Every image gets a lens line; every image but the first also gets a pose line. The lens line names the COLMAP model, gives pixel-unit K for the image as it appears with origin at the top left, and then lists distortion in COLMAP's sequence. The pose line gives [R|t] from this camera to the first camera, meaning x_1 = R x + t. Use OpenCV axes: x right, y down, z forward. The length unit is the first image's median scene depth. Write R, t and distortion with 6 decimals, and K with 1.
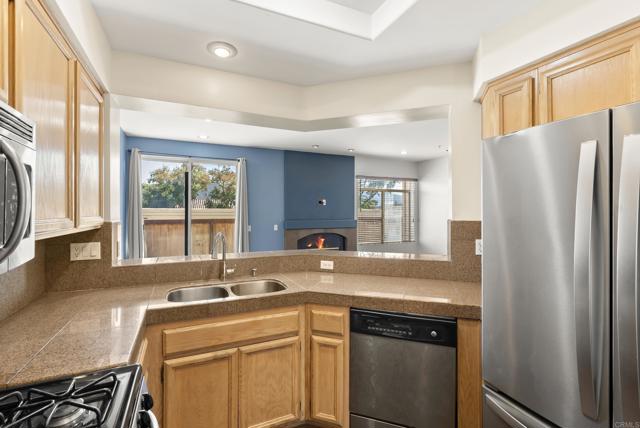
lens RADIAL K [[290.7, 0, 315.8], [0, 290.7, 211.5], [0, 0, 1]] dist [-0.000193, 0.000341]
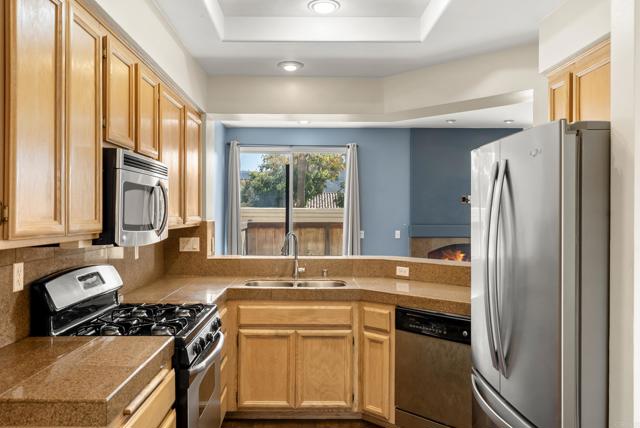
lens RADIAL K [[522.2, 0, 320.0], [0, 522.2, 214.0], [0, 0, 1]] dist [0.062883, 0.000947]
pose [[0.912496, 0.005376, -0.409049, 0.623124], [-0.003674, 0.999981, 0.004947, -0.006016], [0.409068, -0.003012, 0.912499, -0.802890]]
